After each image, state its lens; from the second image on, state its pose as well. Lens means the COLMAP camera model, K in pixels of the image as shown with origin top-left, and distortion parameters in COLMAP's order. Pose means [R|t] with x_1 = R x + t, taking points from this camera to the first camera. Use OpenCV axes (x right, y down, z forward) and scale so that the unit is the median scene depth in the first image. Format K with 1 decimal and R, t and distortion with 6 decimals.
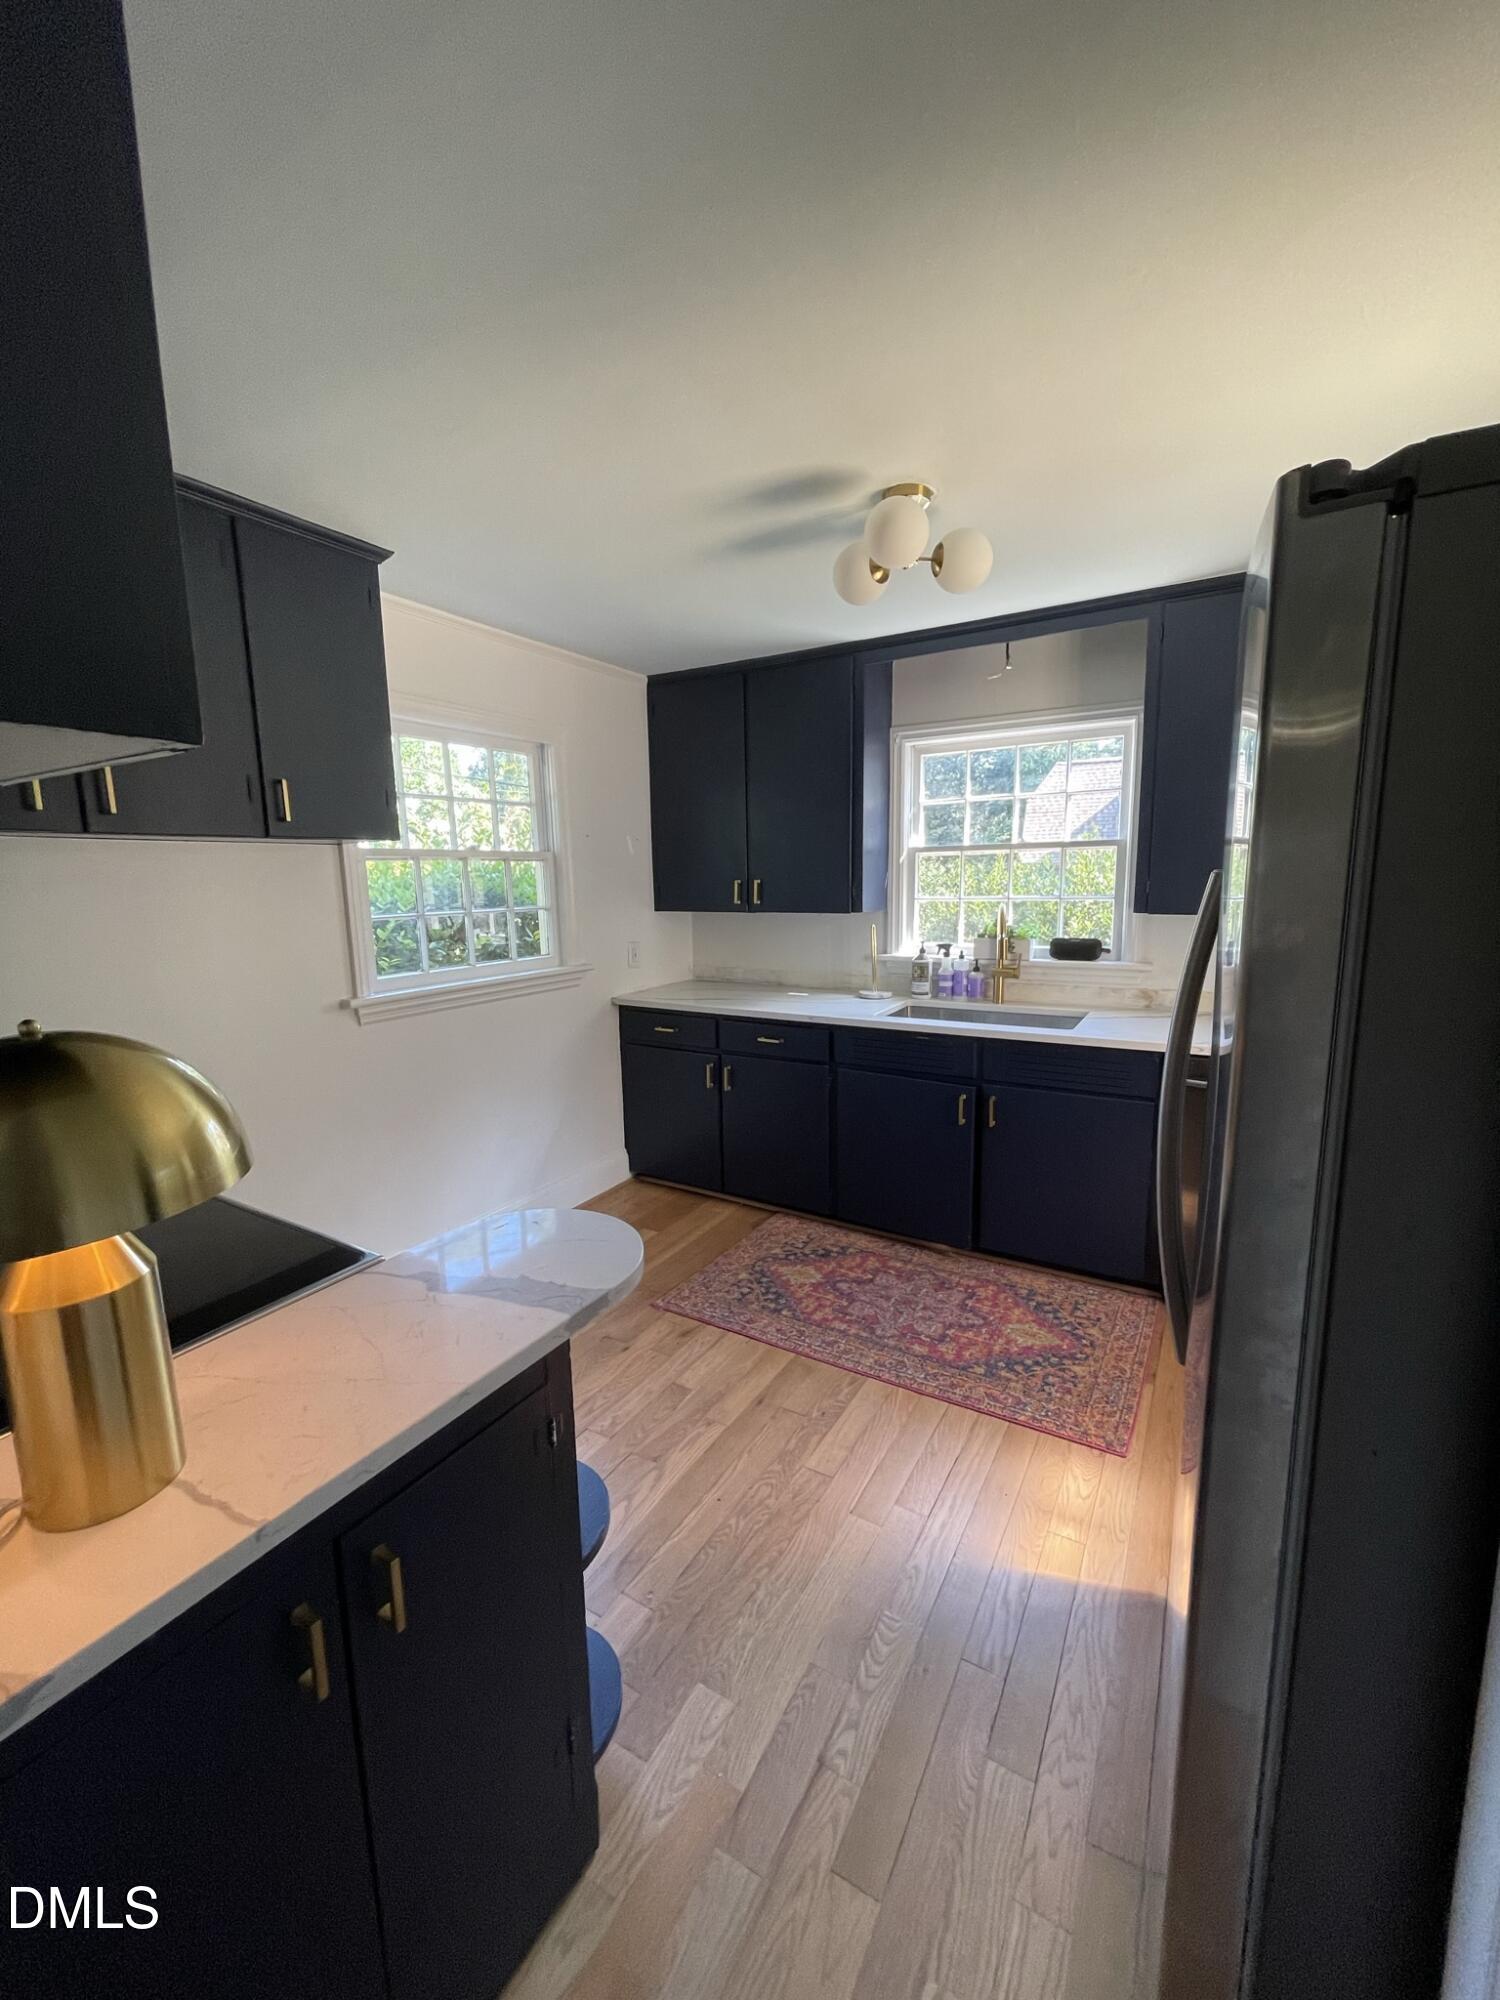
lens RADIAL K [[812.4, 0, 754.5], [0, 812.4, 1000.0], [0, 0, 1]] dist [-0.002702, 0.002311]
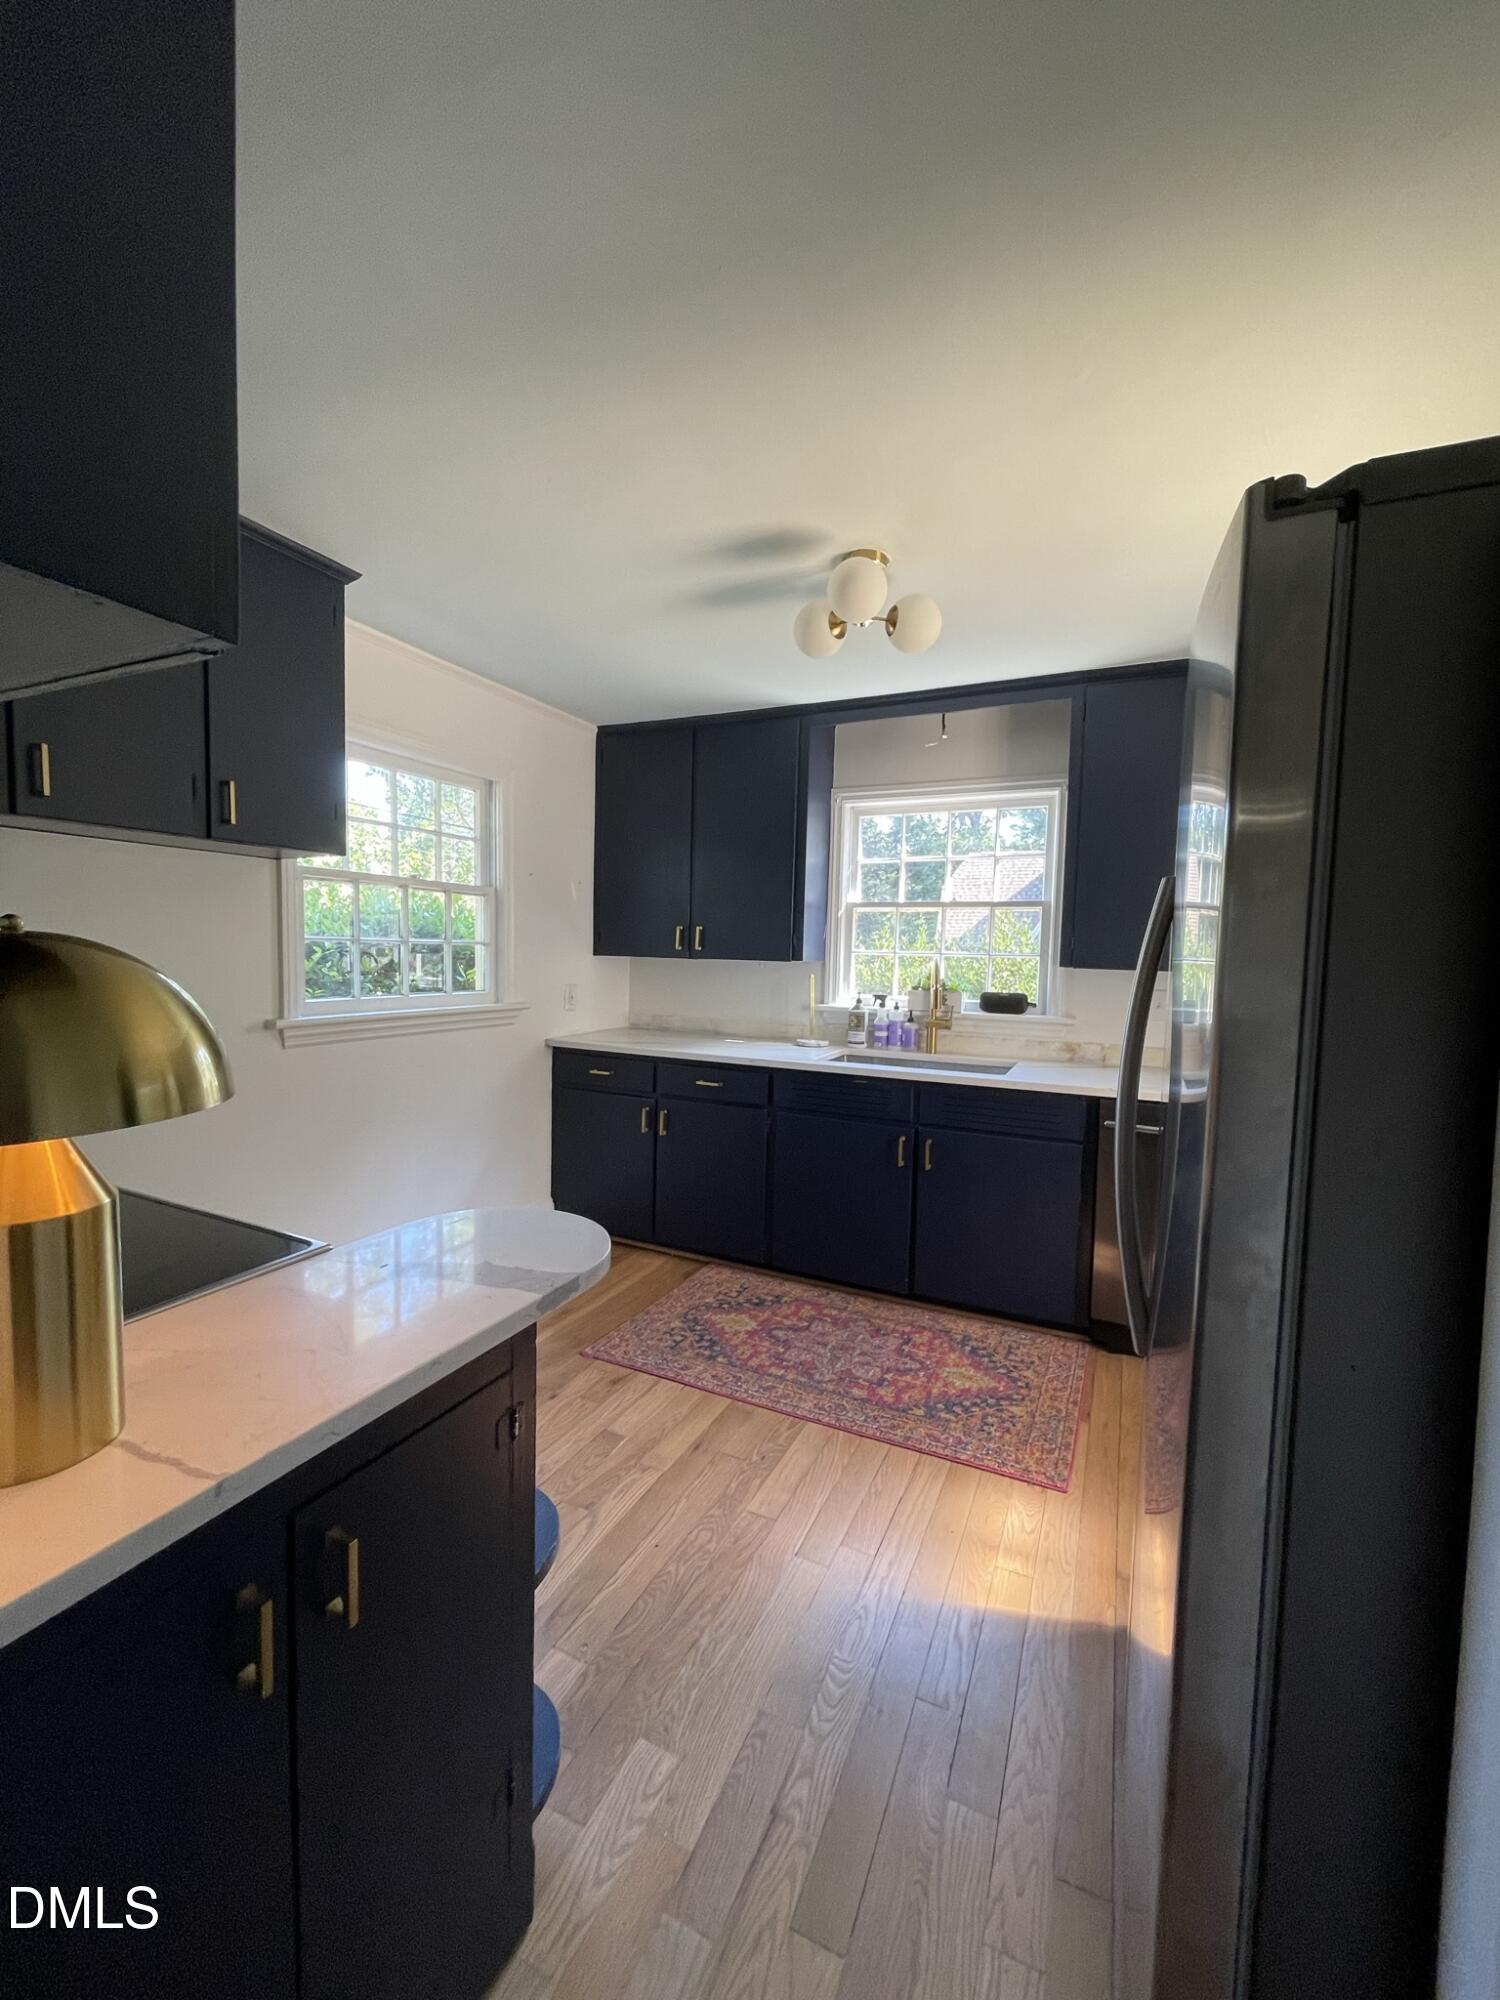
lens RADIAL K [[812.4, 0, 756.0], [0, 812.4, 998.7], [0, 0, 1]] dist [-0.002702, 0.002311]
pose [[0.994347, 0.035882, 0.099928, -0.033004], [-0.026366, 0.995130, -0.094979, 0.049139], [-0.102849, 0.091808, 0.990451, -0.003083]]
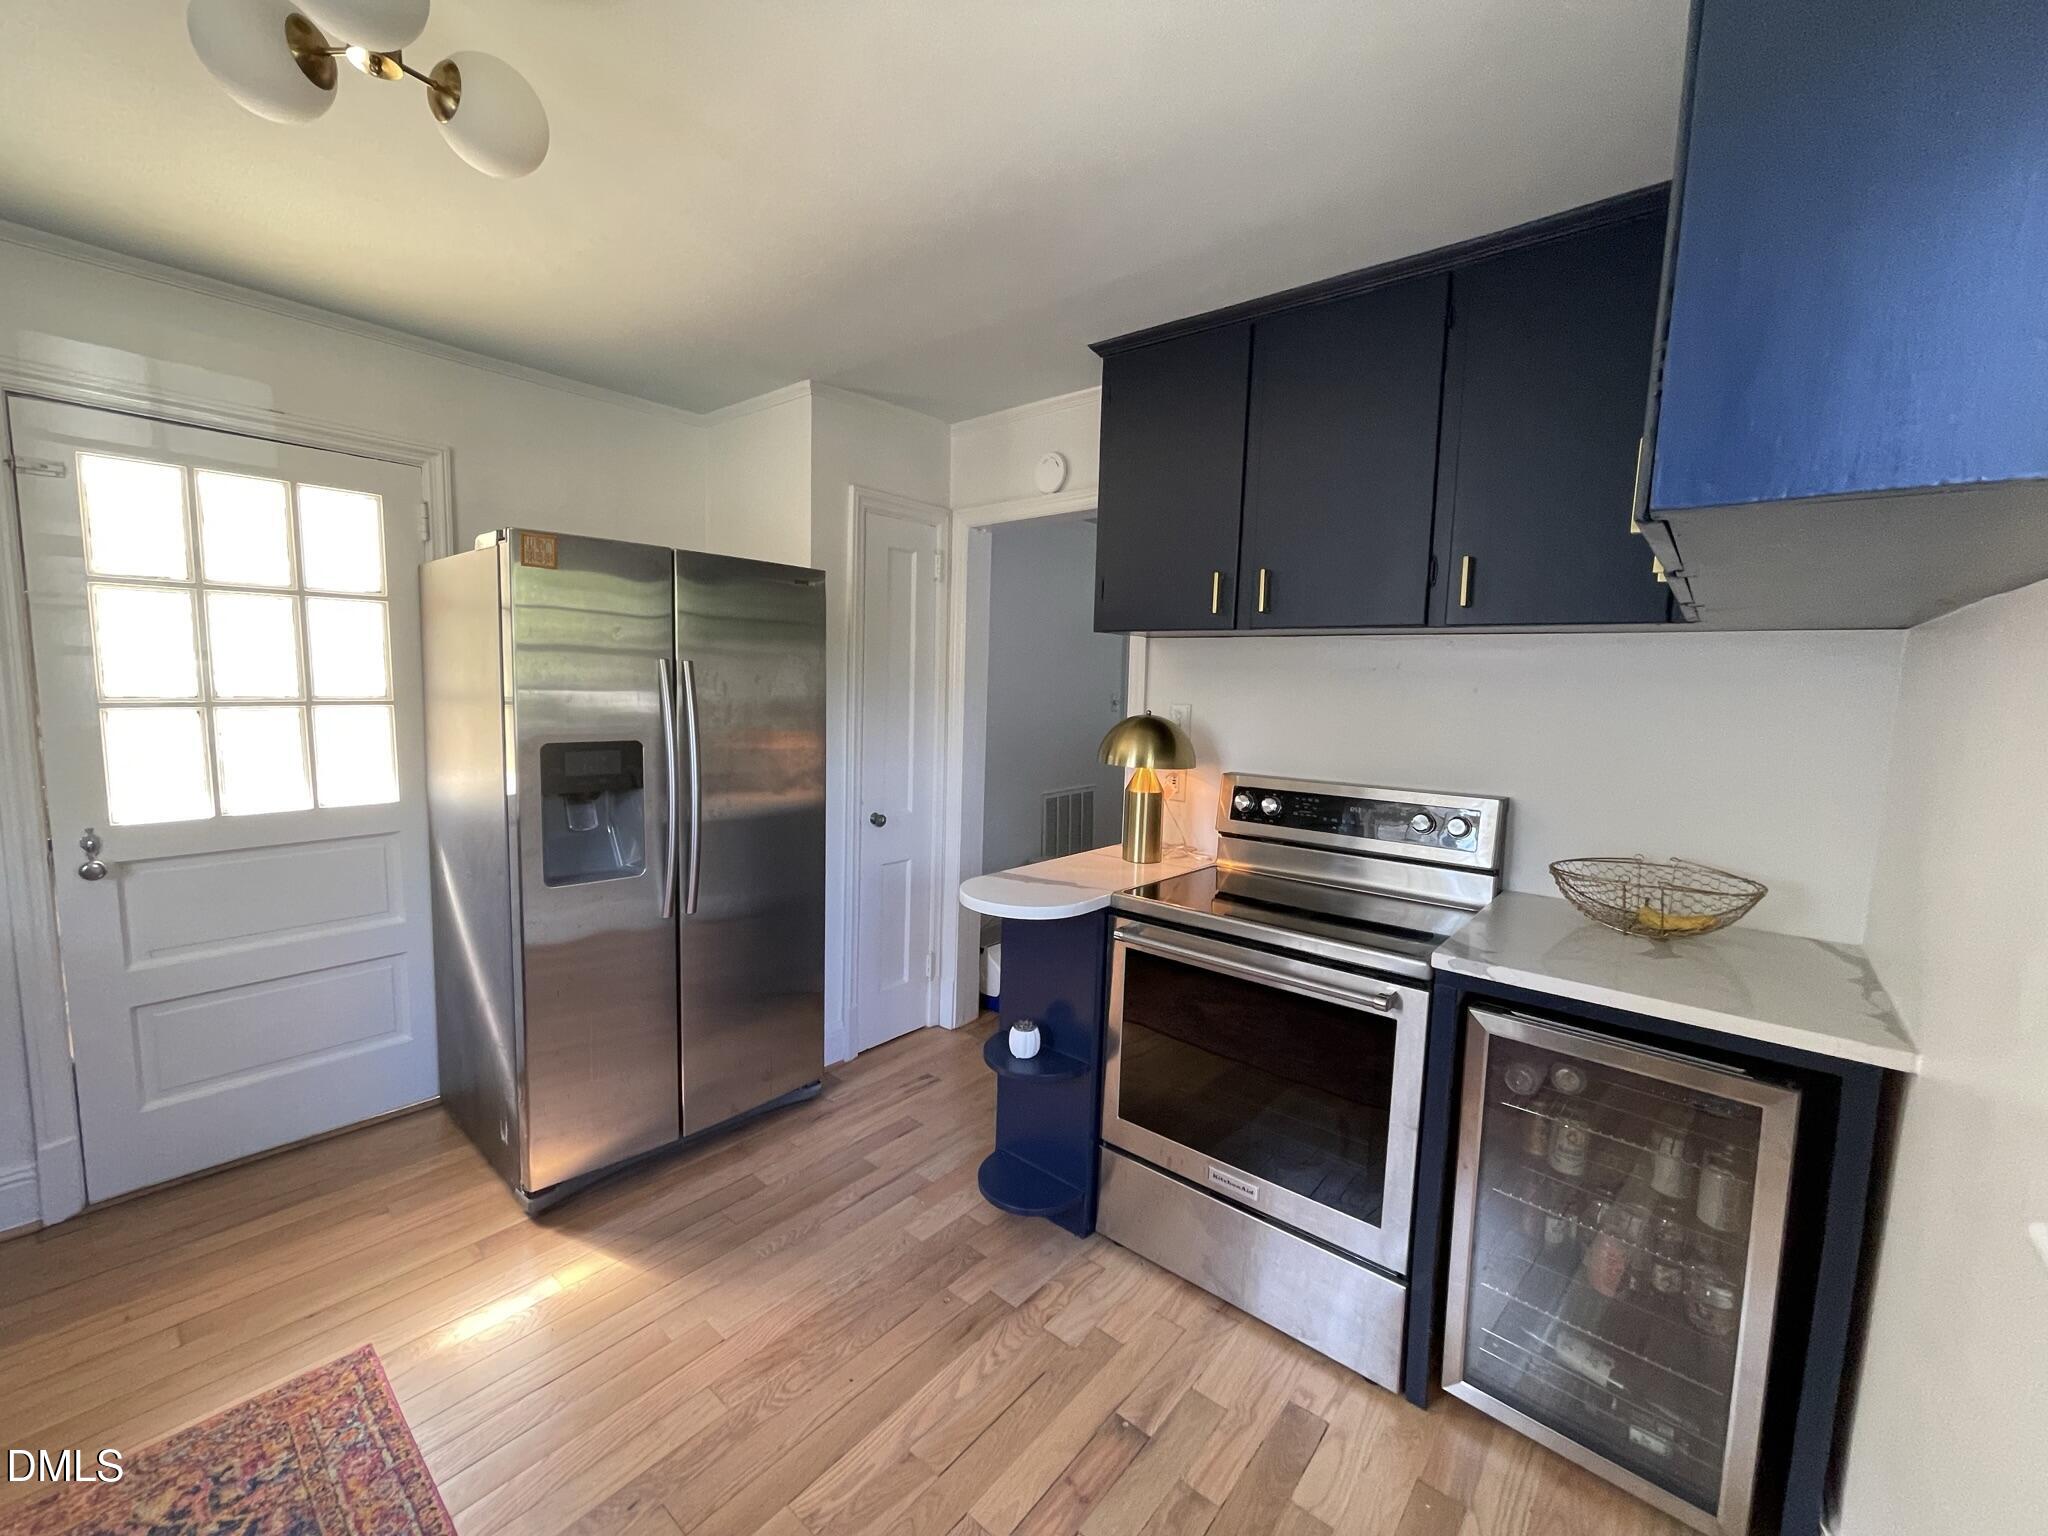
lens RADIAL K [[831.9, 0, 1015.4], [0, 831.9, 762.9], [0, 0, 1]] dist [-0.002702, 0.002311]
pose [[-0.983160, -0.034137, 0.179531, -0.253749], [0.012363, 0.967722, 0.251715, -0.174987], [-0.182329, 0.249696, -0.951004, 1.181769]]
